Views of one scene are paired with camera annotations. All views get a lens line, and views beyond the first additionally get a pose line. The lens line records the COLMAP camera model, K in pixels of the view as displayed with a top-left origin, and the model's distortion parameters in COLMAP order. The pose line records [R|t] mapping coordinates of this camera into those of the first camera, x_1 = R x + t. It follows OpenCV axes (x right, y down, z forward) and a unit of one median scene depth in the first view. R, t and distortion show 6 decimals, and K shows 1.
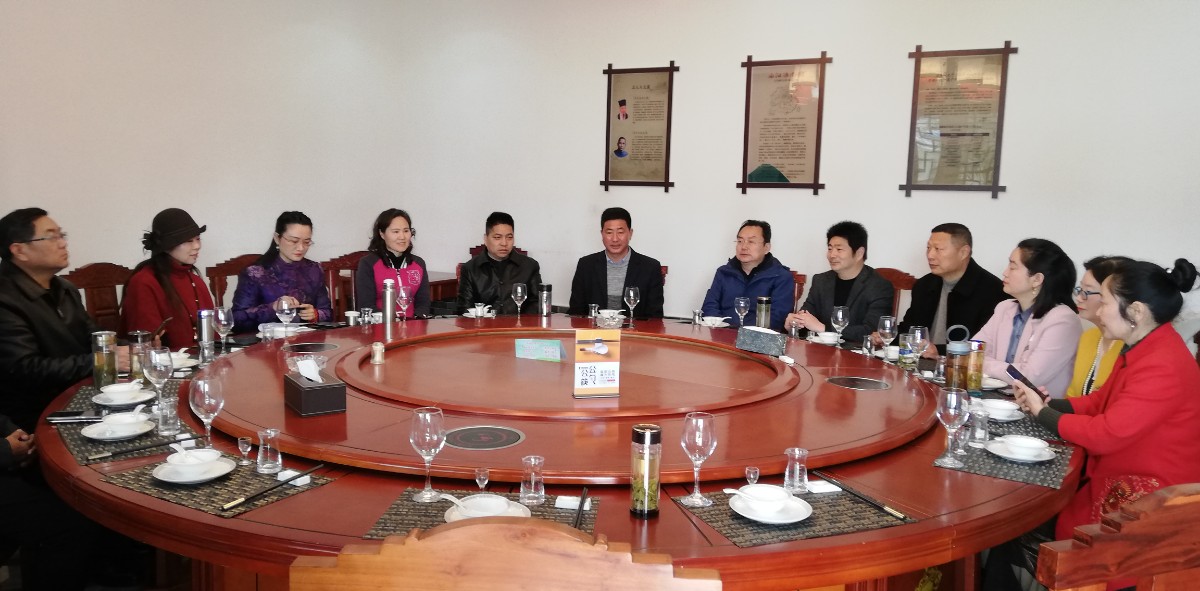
lens RADIAL K [[840.7, 0, 598.6], [0, 840.7, 293.5], [0, 0, 1]] dist [-0.019051, -0.009319]
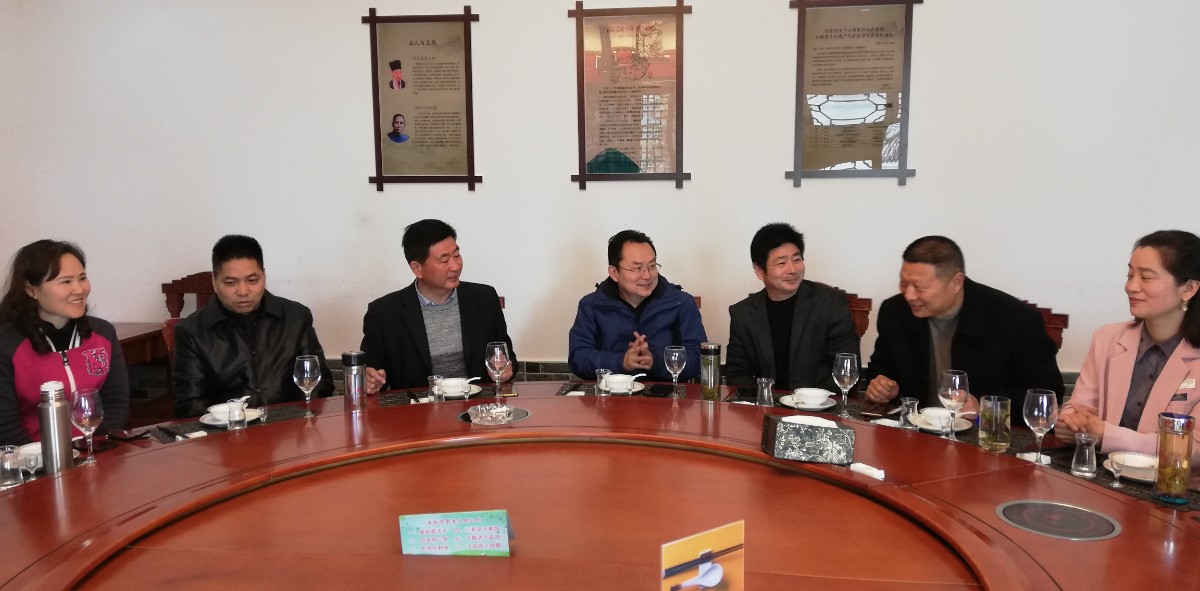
lens RADIAL K [[840.7, 0, 600.9], [0, 840.7, 300.9], [0, 0, 1]] dist [-0.019051, -0.009319]
pose [[0.927236, -0.078063, 0.366251, -0.097732], [0.072803, 0.996948, 0.028176, -0.043729], [-0.367333, 0.000538, 0.930089, 0.330194]]
